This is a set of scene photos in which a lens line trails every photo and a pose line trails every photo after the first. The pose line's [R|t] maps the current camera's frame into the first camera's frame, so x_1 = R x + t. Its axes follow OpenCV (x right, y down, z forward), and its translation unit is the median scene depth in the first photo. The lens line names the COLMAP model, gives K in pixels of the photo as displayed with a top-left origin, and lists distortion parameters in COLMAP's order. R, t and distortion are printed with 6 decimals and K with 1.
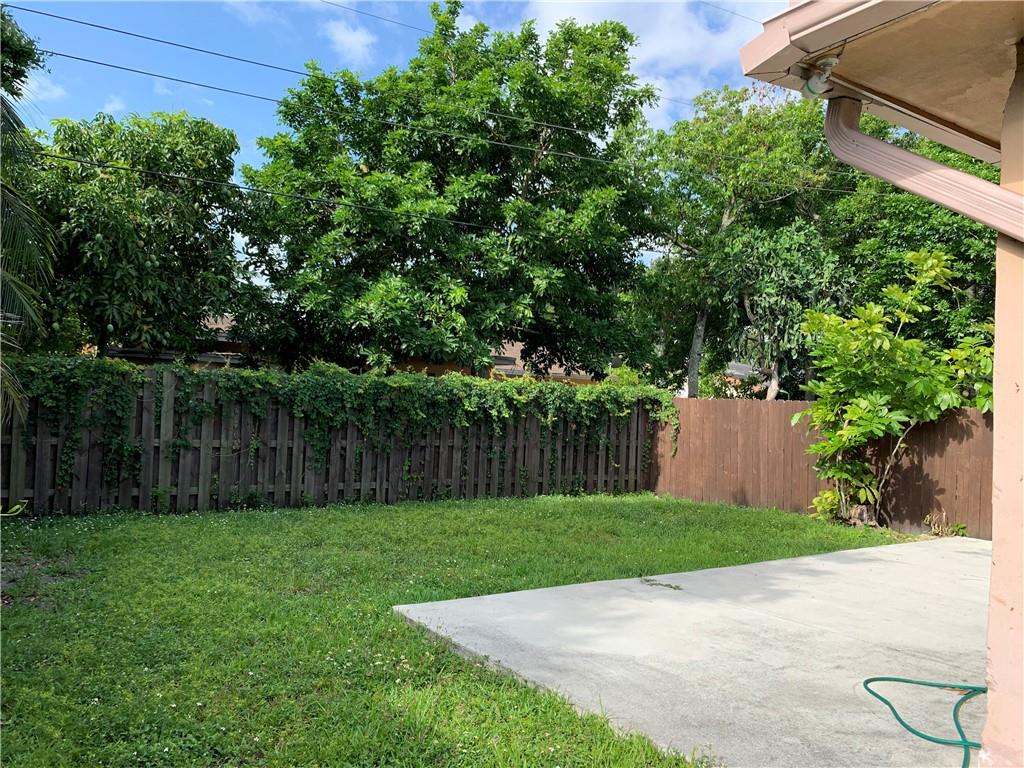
lens RADIAL K [[793.0, 0, 511.9], [0, 793.0, 383.8], [0, 0, 1]] dist [0.056112, -0.084297]
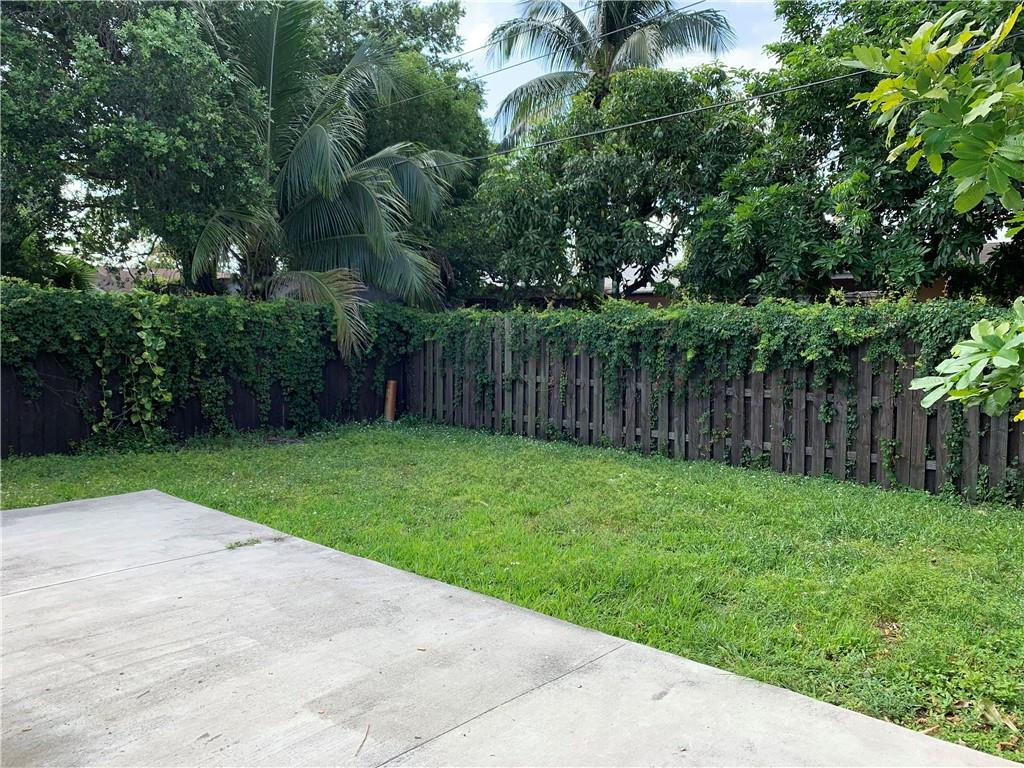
lens RADIAL K [[793.0, 0, 511.7], [0, 793.0, 382.0], [0, 0, 1]] dist [0.056112, -0.084297]
pose [[0.202976, 0.033286, -0.978618, 0.648534], [0.022693, 0.998994, 0.038686, 0.031723], [0.978921, -0.030060, 0.202017, 0.668102]]
